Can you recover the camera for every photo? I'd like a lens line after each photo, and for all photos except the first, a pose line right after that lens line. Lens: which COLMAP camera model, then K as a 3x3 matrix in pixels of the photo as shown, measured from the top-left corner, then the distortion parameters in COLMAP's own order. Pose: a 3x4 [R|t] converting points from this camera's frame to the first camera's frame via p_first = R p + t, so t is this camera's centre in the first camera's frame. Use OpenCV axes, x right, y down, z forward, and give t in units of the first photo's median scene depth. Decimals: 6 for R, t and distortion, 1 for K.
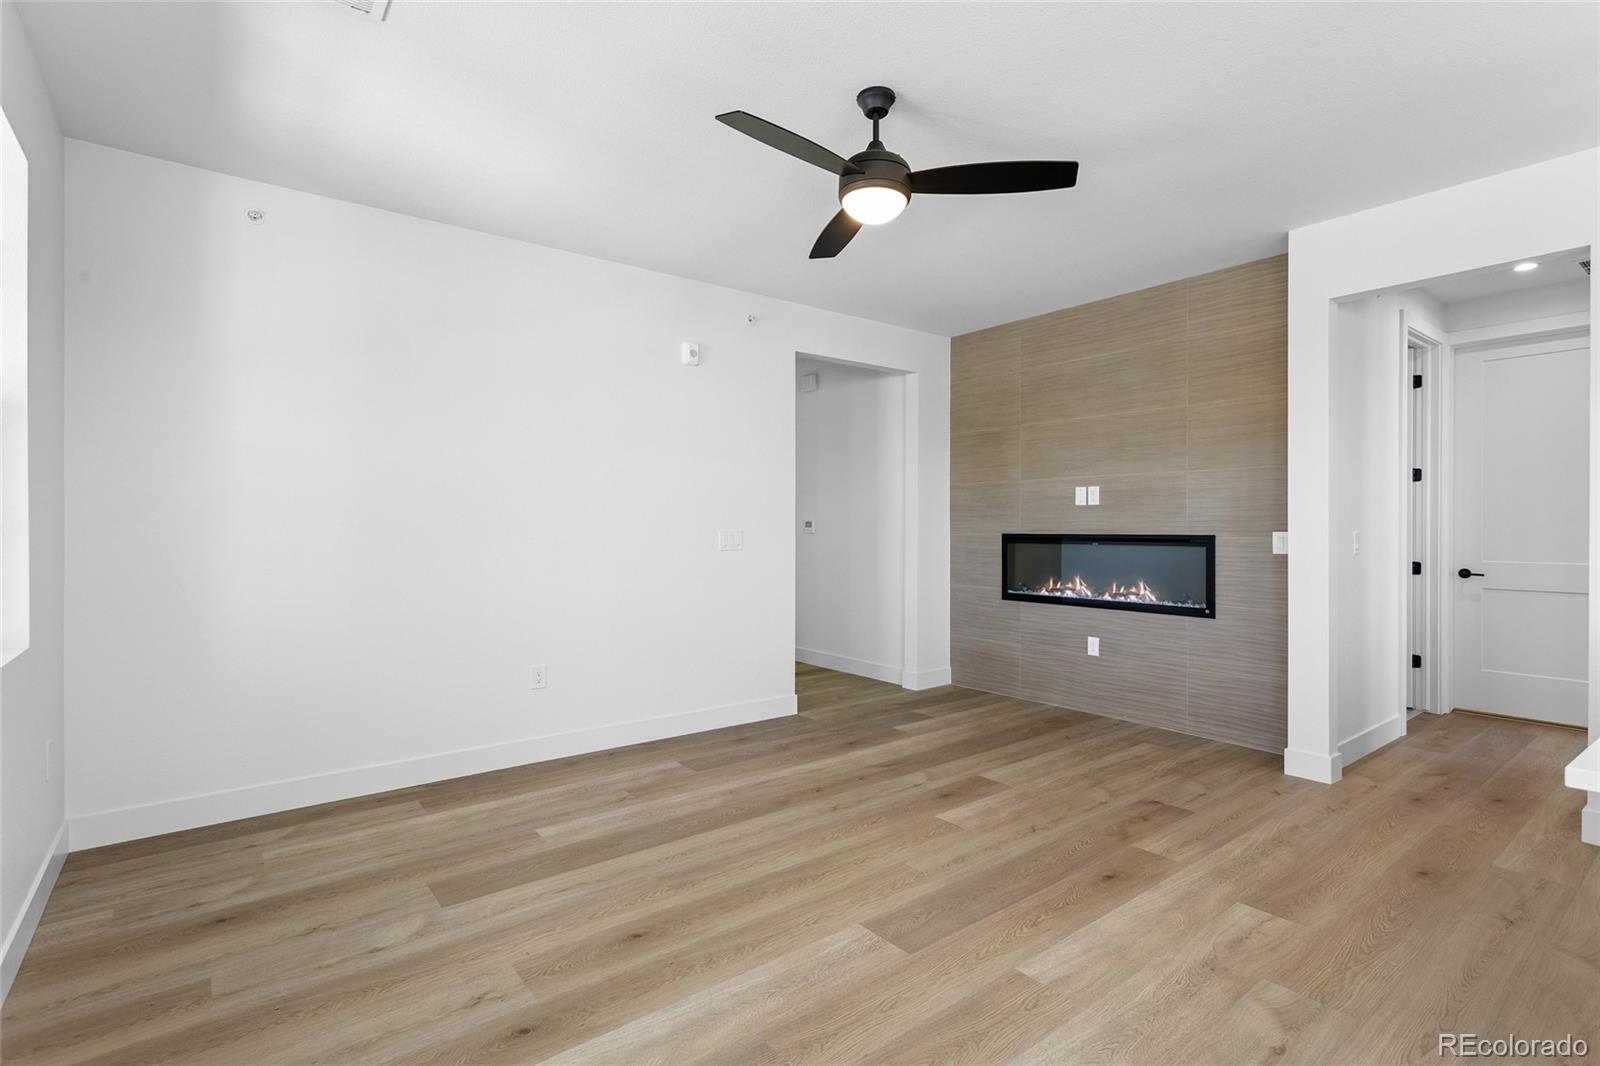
lens RADIAL K [[764.7, 0, 804.2], [0, 764.7, 526.2], [0, 0, 1]] dist [0.001951, 0.001683]
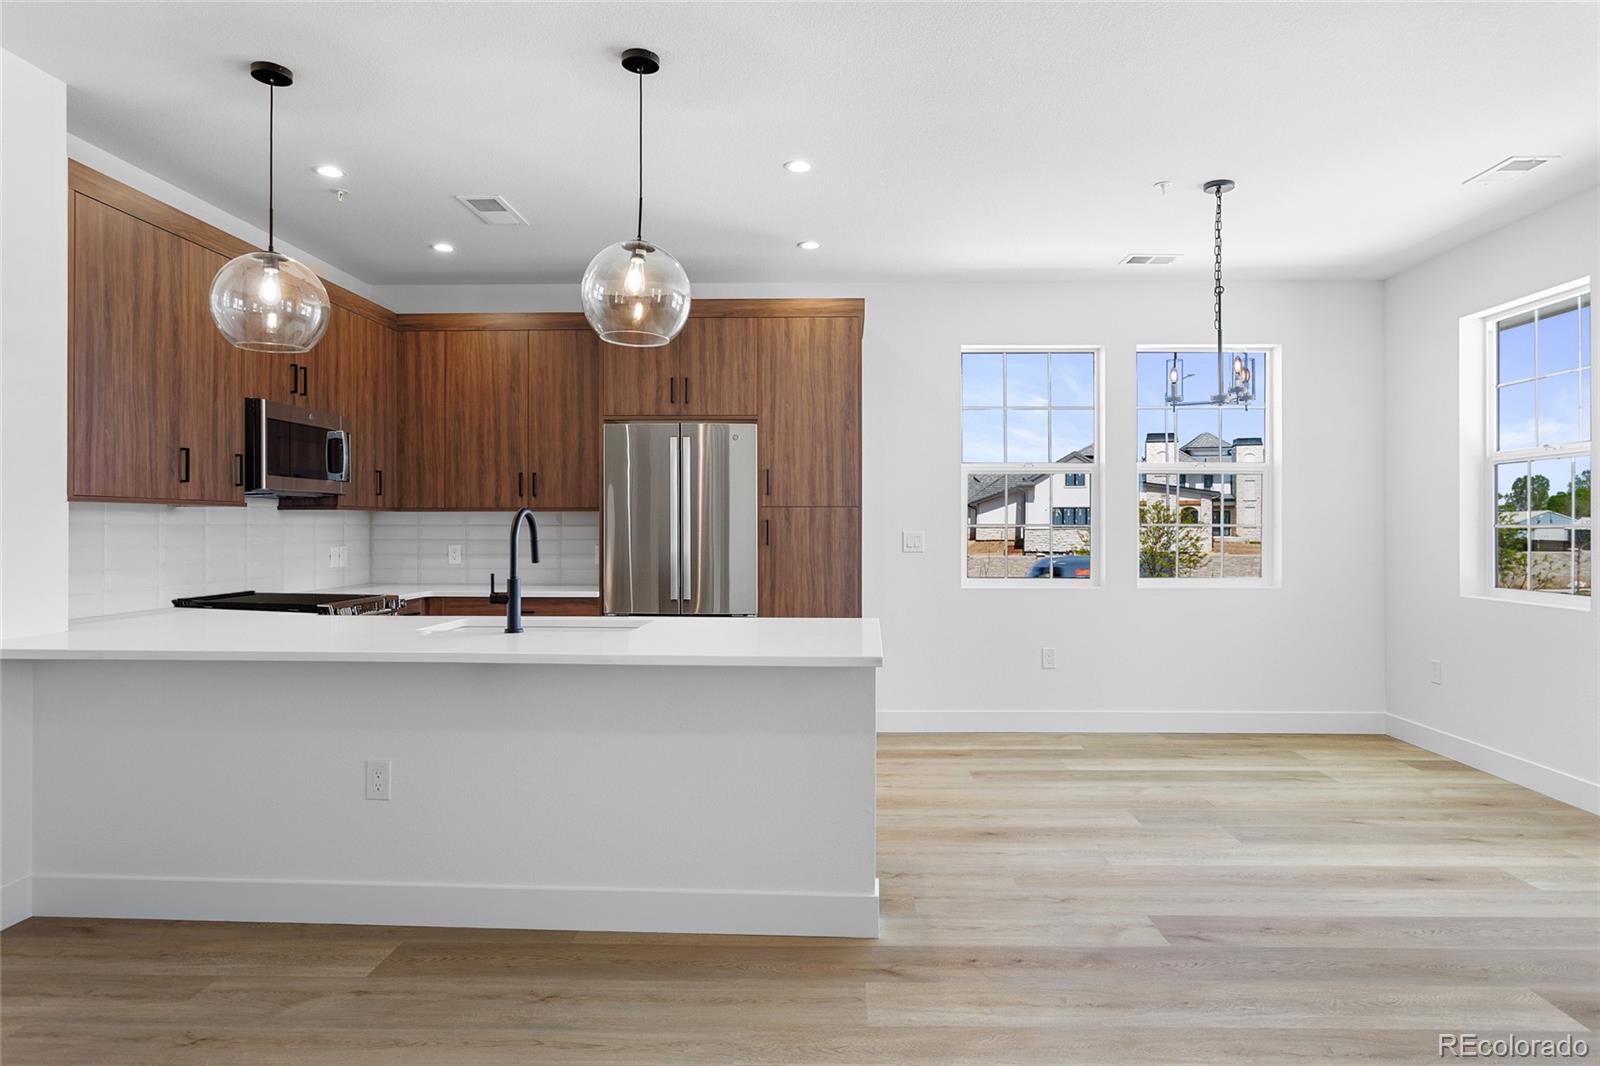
lens RADIAL K [[944.4, 0, 823.5], [0, 944.4, 524.9], [0, 0, 1]] dist [-0.012589, 0.006488]
pose [[-0.773429, 0.001256, 0.633881, -0.119008], [0.000086, 0.999998, -0.001876, -0.000131], [-0.633883, -0.001397, -0.773428, 0.983746]]
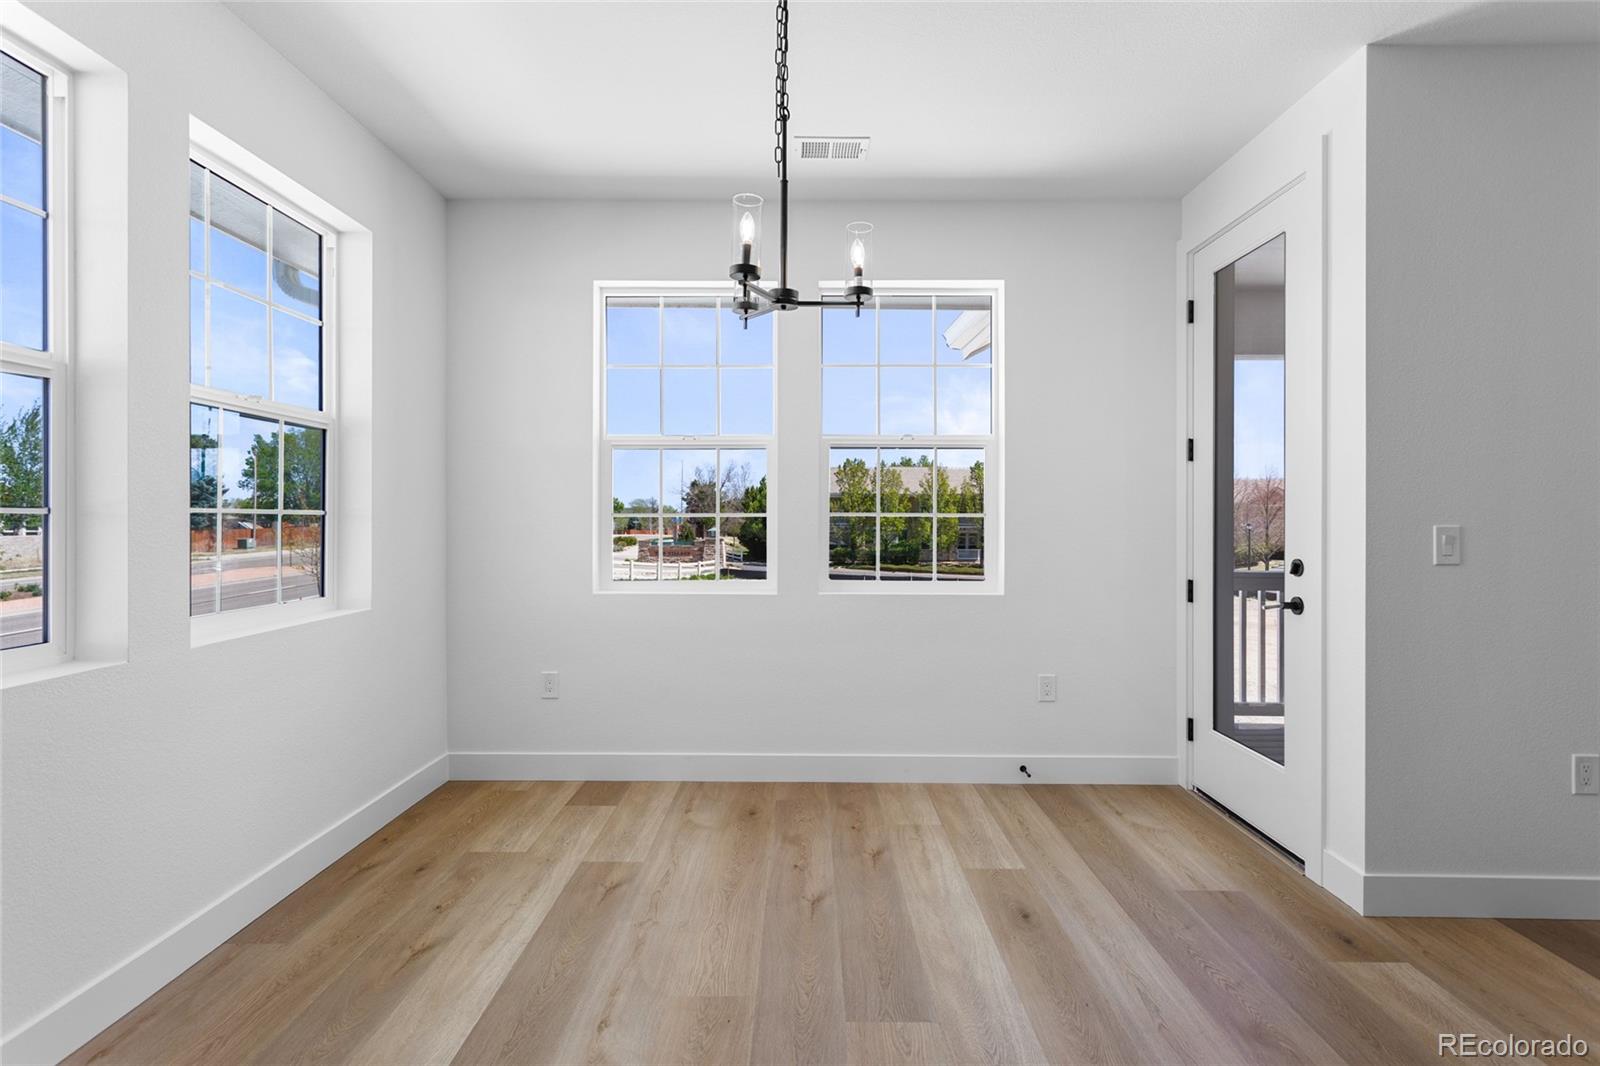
lens RADIAL K [[762.1, 0, 800.6], [0, 762.1, 518.3], [0, 0, 1]] dist [0.000064, 0.000670]
pose [[-0.625890, 0.000434, -0.779911, 0.716103], [-0.002031, 0.999996, 0.002186, 0.000451], [0.779909, 0.002952, -0.625886, 0.072096]]
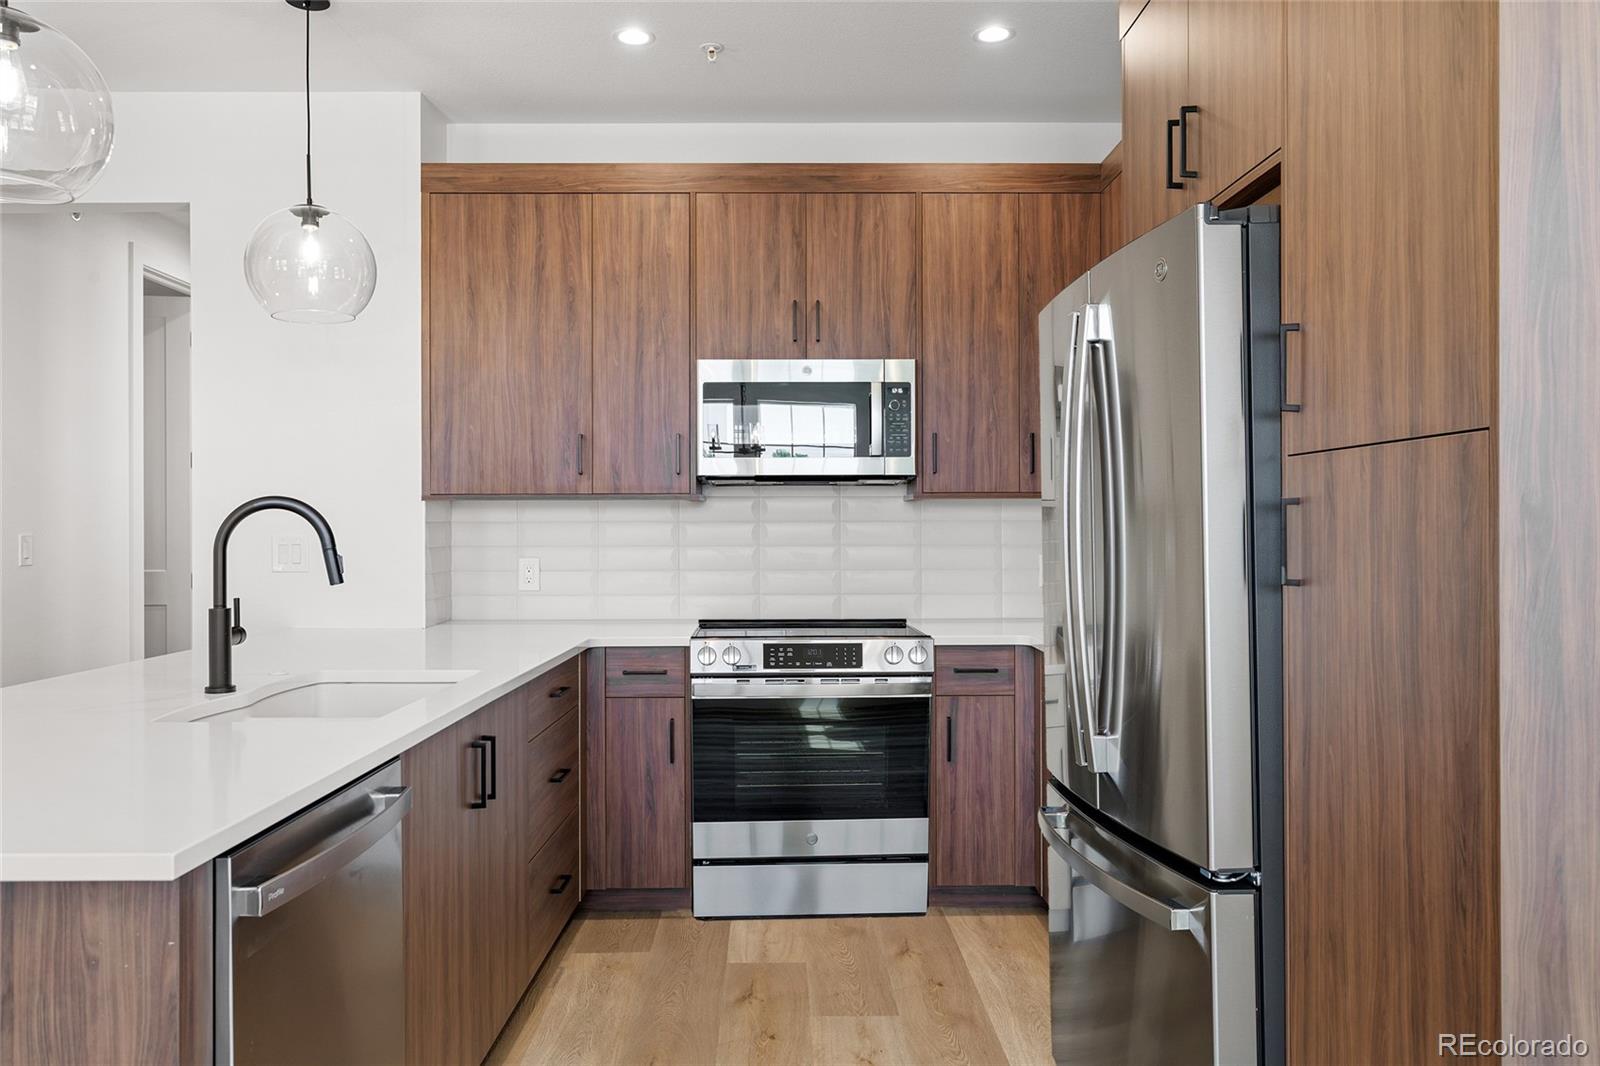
lens RADIAL K [[1164.6, 0, 803.3], [0, 1164.6, 524.1], [0, 0, 1]] dist [0.001987, 0.002875]
pose [[0.597286, -0.003718, 0.802019, 0.352230], [0.005489, 0.999985, 0.000548, -0.000624], [-0.802009, 0.004074, 0.597298, -0.312965]]
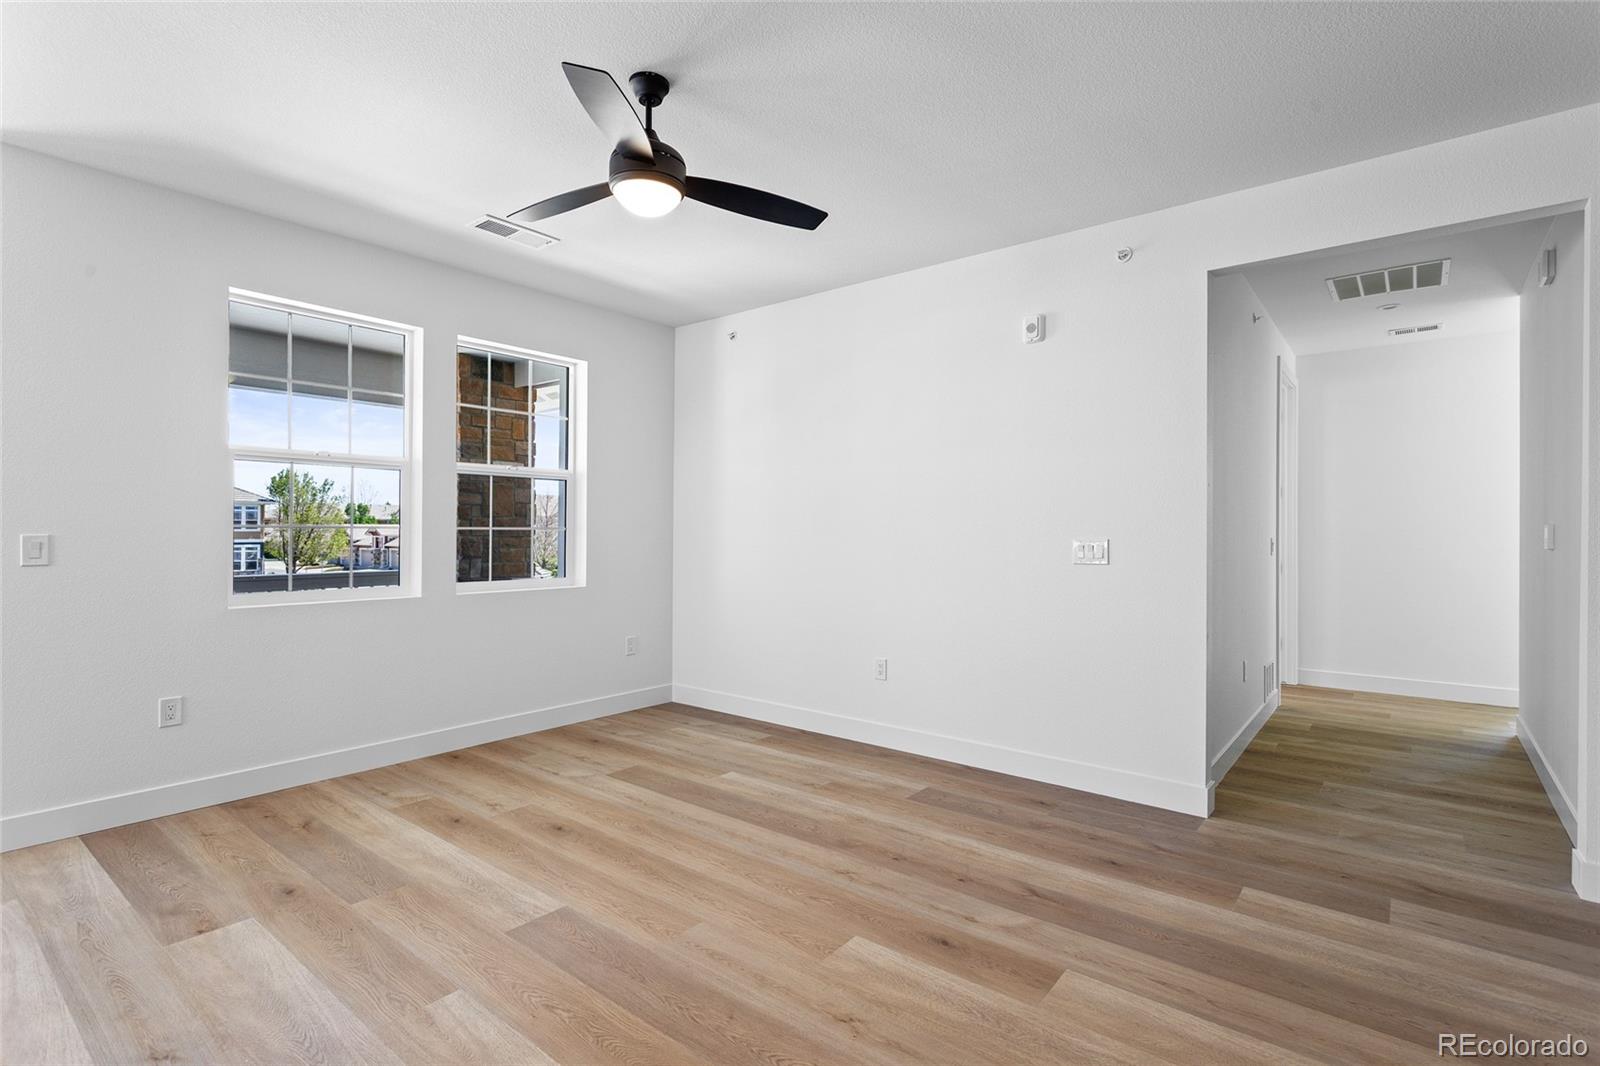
lens RADIAL K [[761.0, 0, 799.2], [0, 761.0, 528.6], [0, 0, 1]] dist [-0.000055, 0.000436]
pose [[0.224408, -0.001435, -0.974494, 0.856590], [-0.006587, 0.999974, -0.002989, -0.001191], [0.974473, 0.007090, 0.224392, 0.785801]]
